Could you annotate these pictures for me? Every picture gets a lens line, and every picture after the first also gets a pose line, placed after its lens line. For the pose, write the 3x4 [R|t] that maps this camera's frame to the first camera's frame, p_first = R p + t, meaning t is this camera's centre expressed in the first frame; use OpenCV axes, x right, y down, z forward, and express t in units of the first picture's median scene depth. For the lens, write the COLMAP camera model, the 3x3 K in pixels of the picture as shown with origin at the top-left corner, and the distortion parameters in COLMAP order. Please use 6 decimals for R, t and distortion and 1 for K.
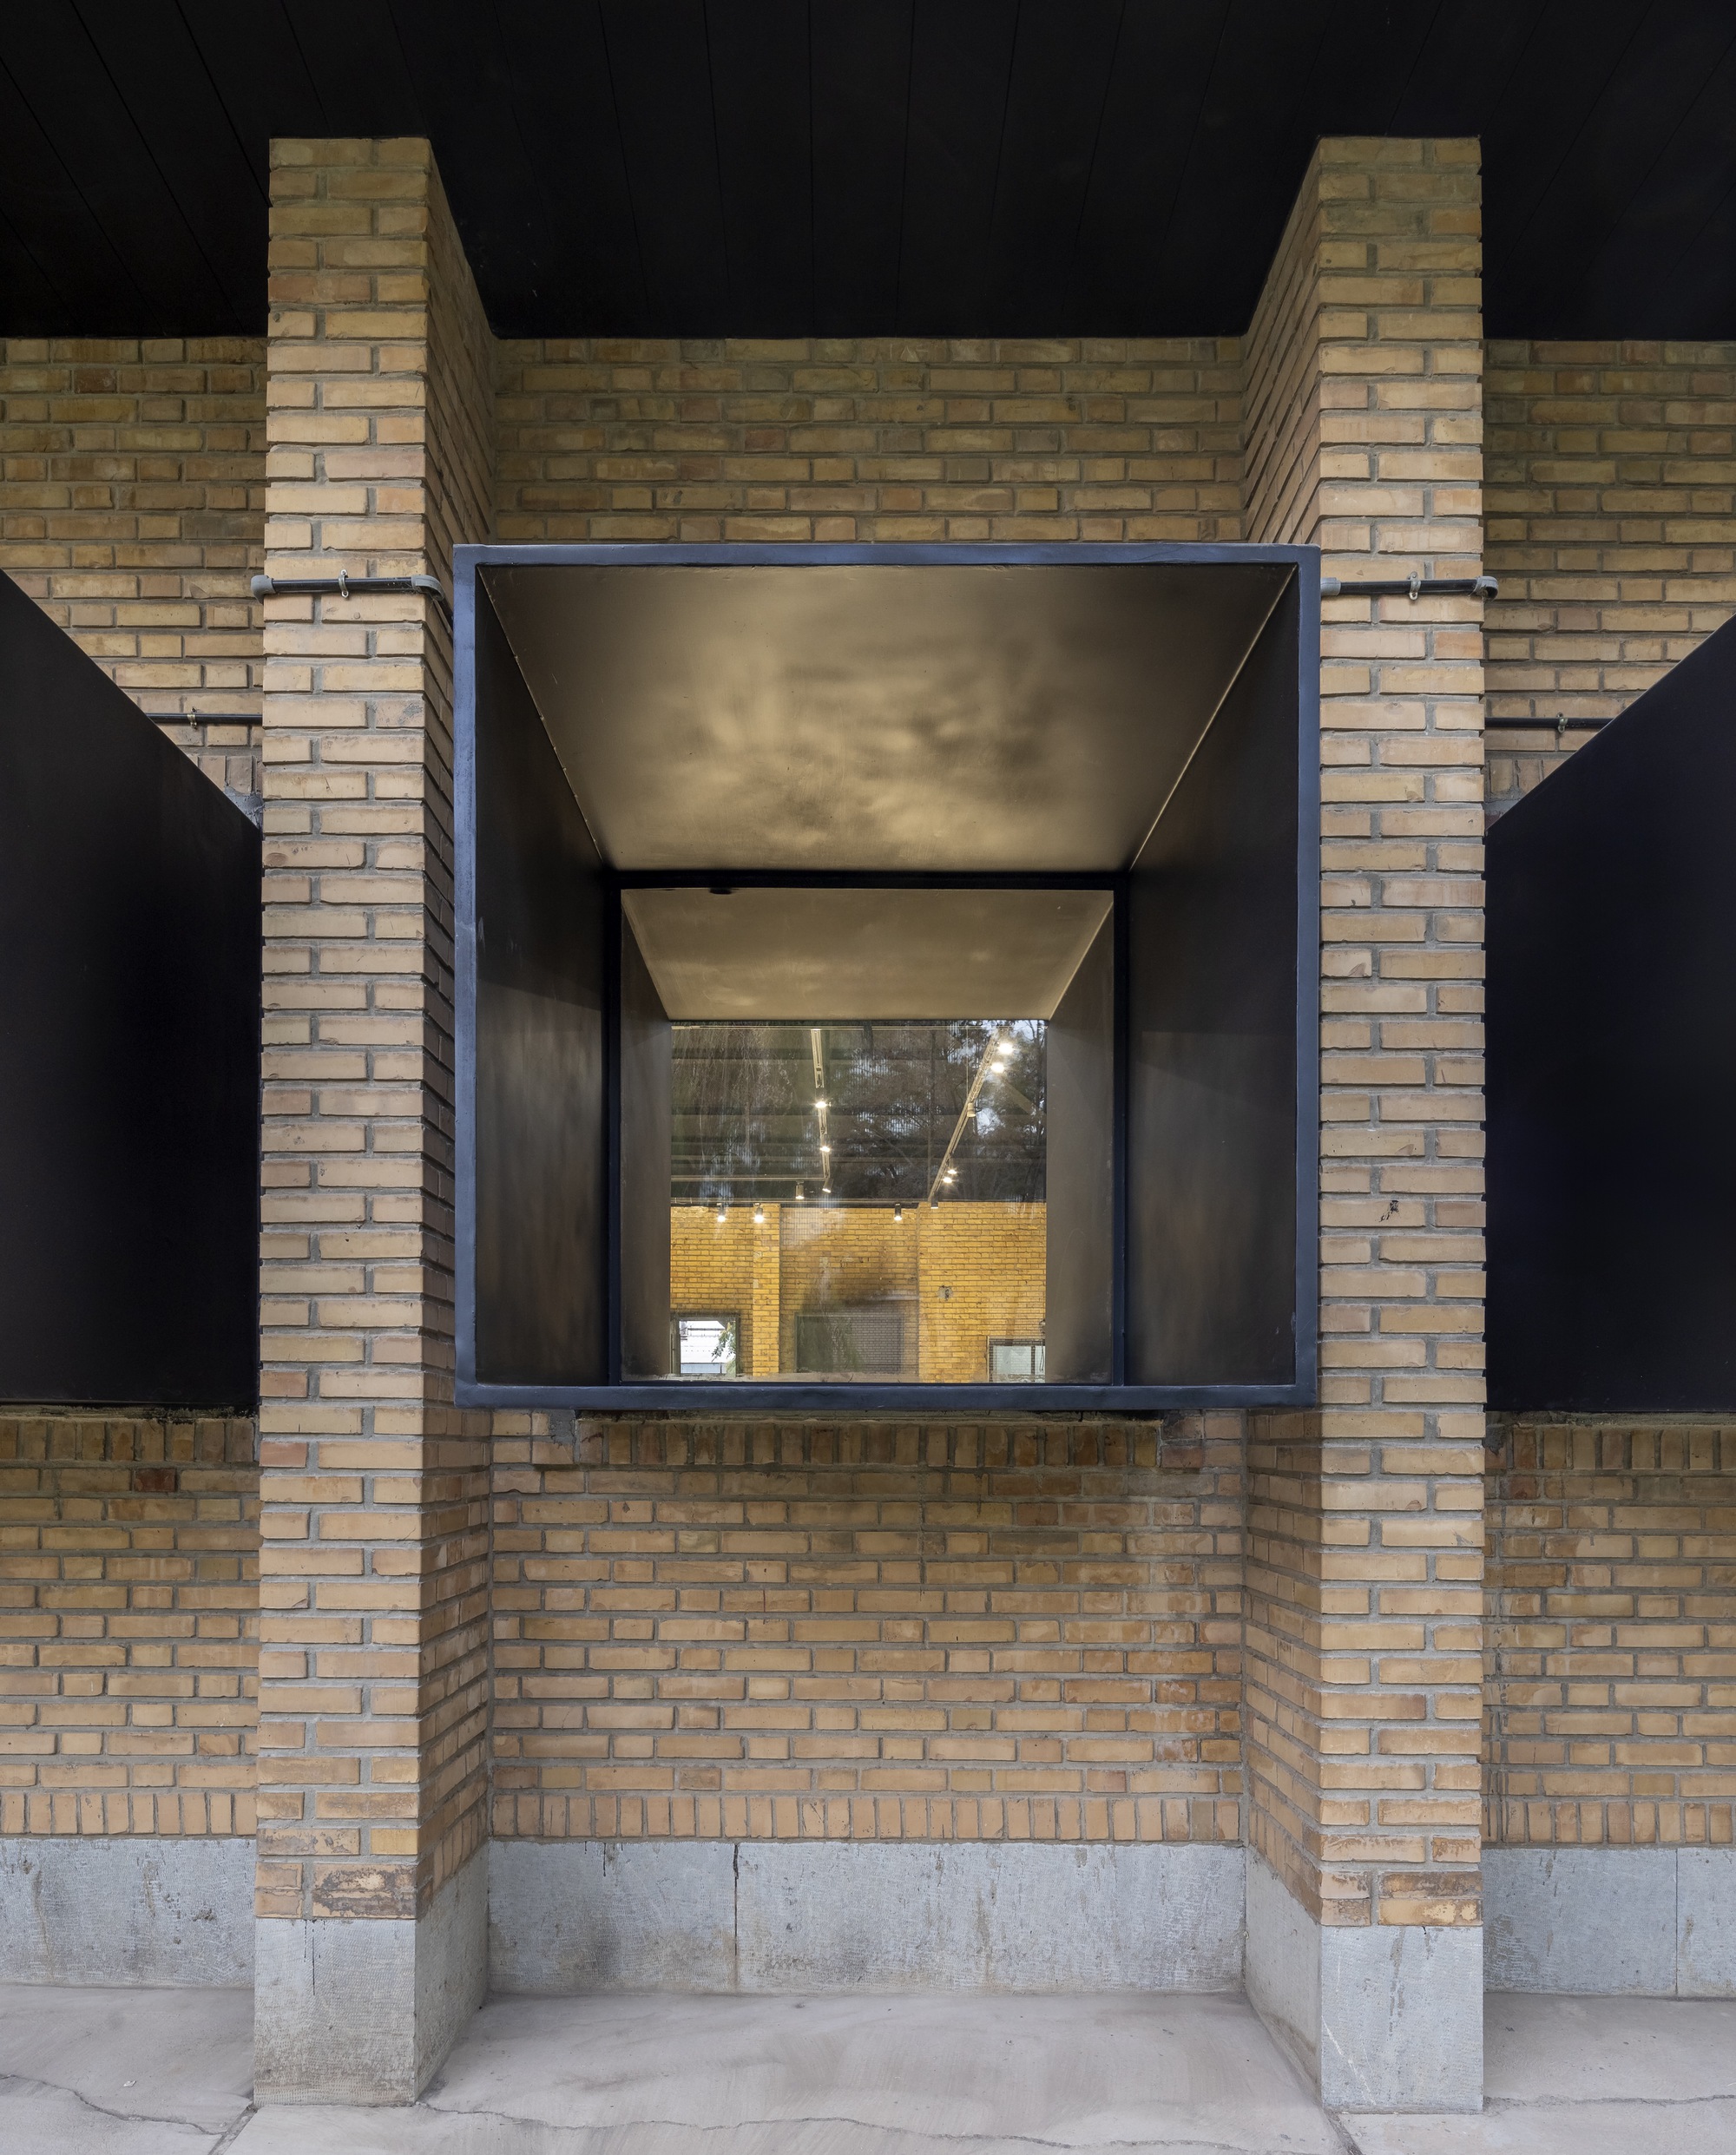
lens RADIAL K [[4661.2, 0, 866.9], [0, 4661.2, 1075.7], [0, 0, 1]] dist [-0.020832, 0.000000]
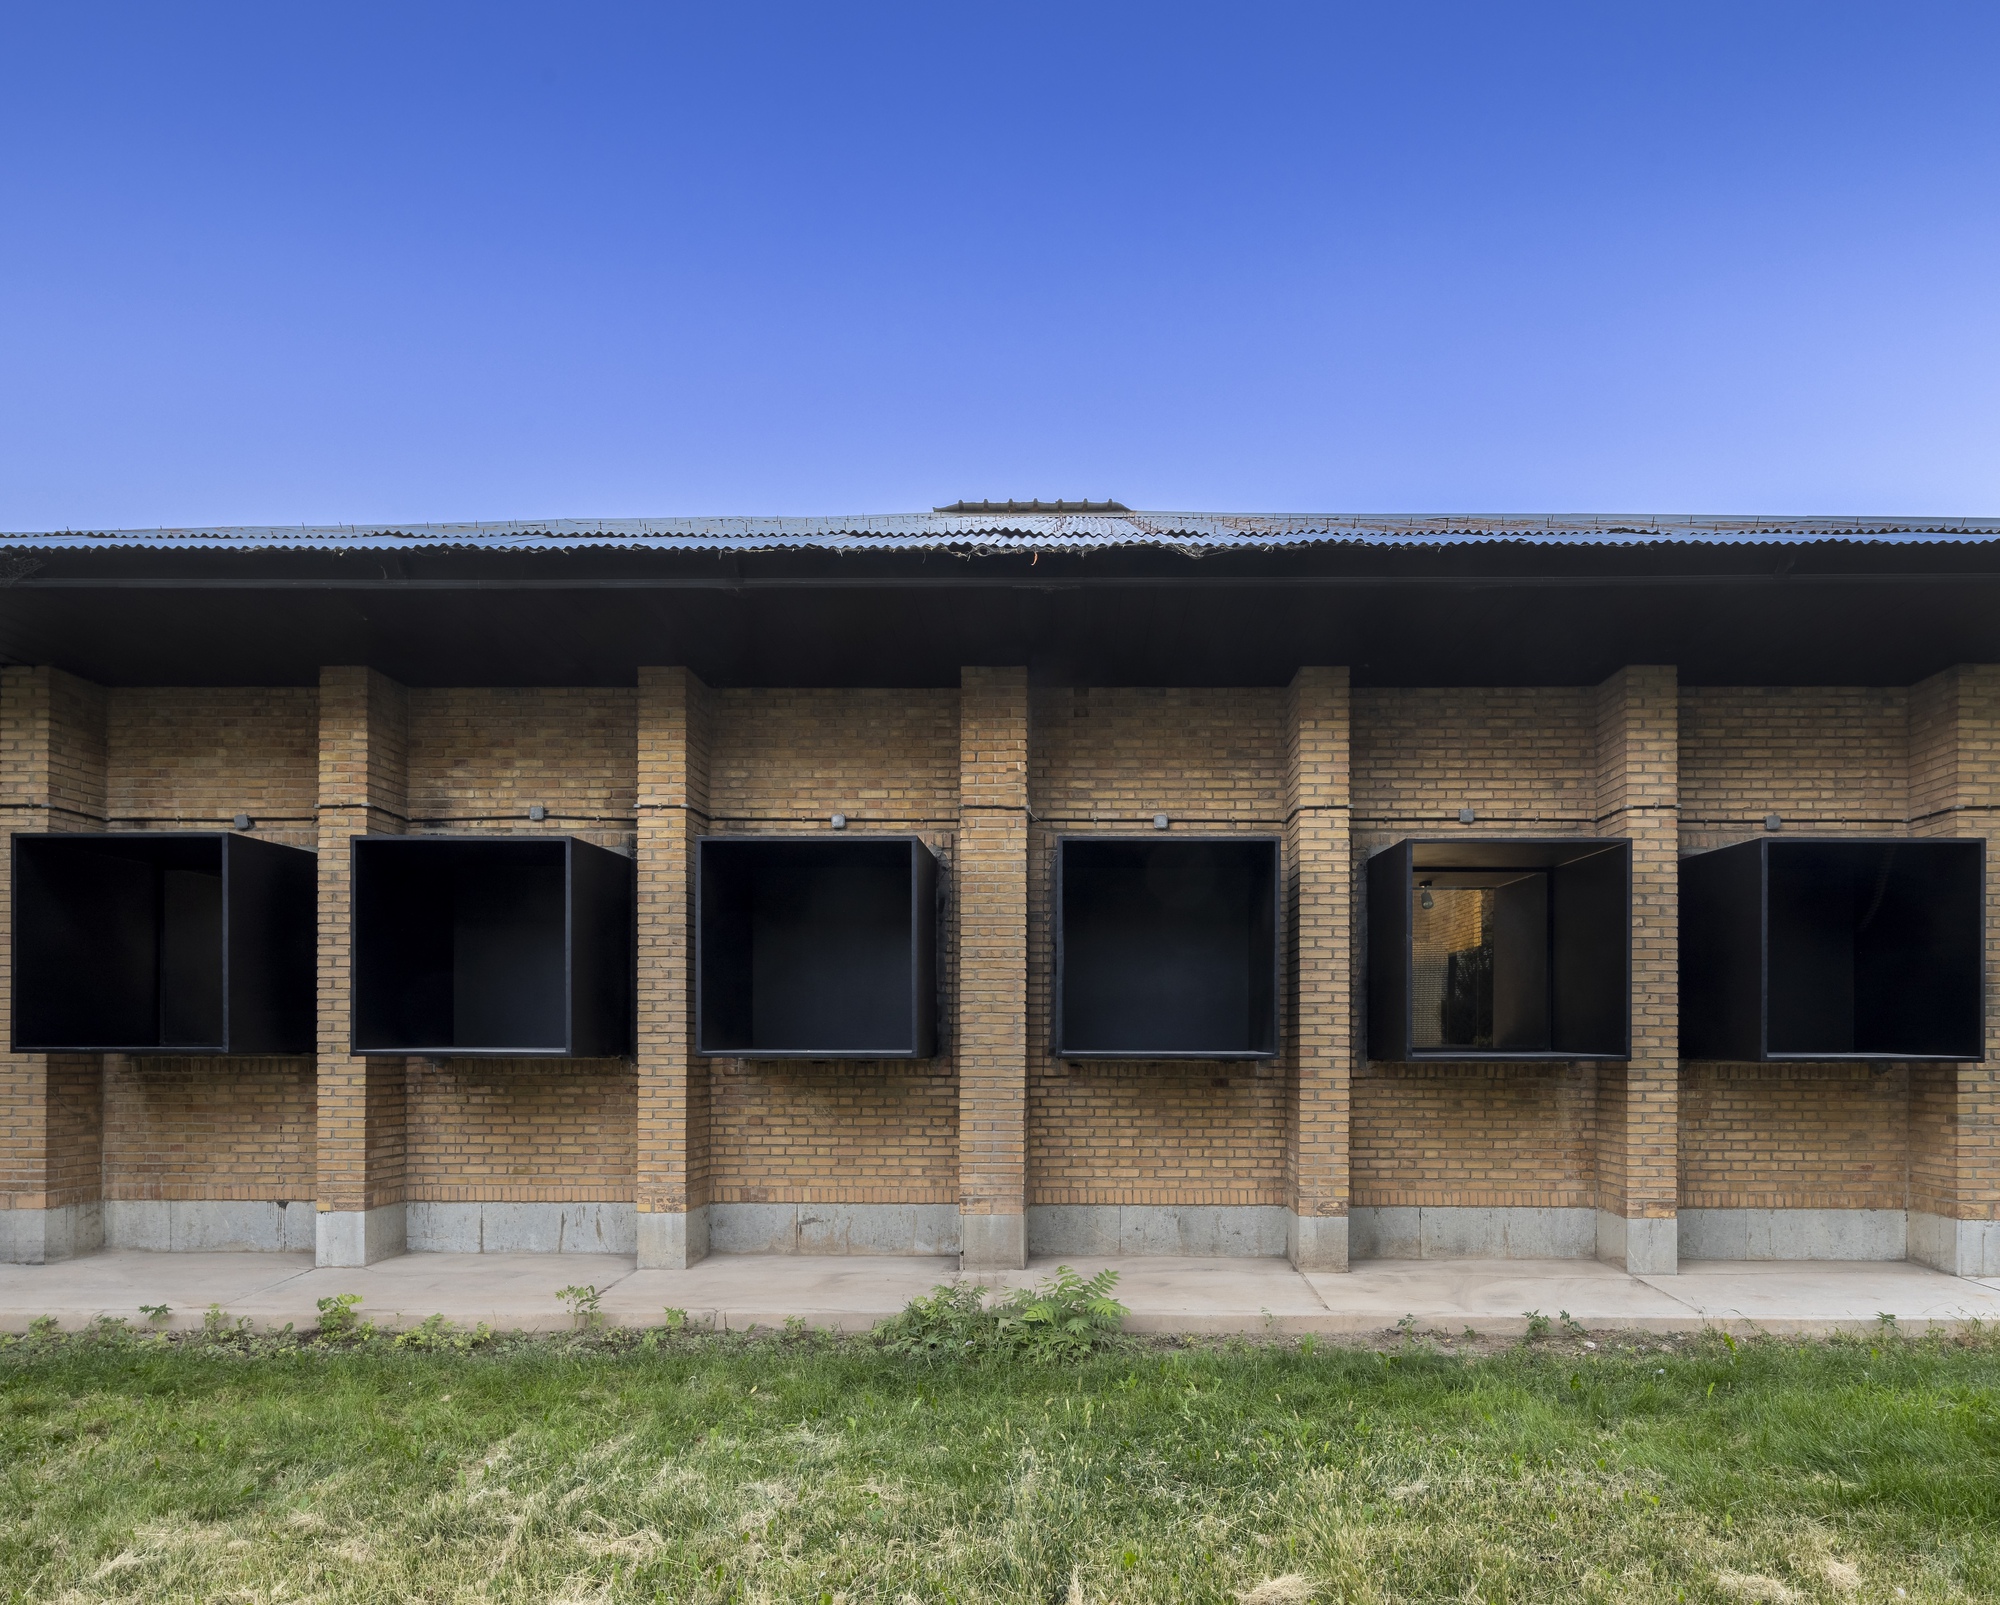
lens RADIAL K [[4325.7, 0, 1000.4], [0, 4325.7, 804.9], [0, 0, 1]] dist [-0.020832, 0.000000]
pose [[0.999552, -0.002549, -0.029824, -0.209218], [0.003137, 0.999801, 0.019701, -0.140159], [0.029768, -0.019785, 0.999361, -1.699151]]
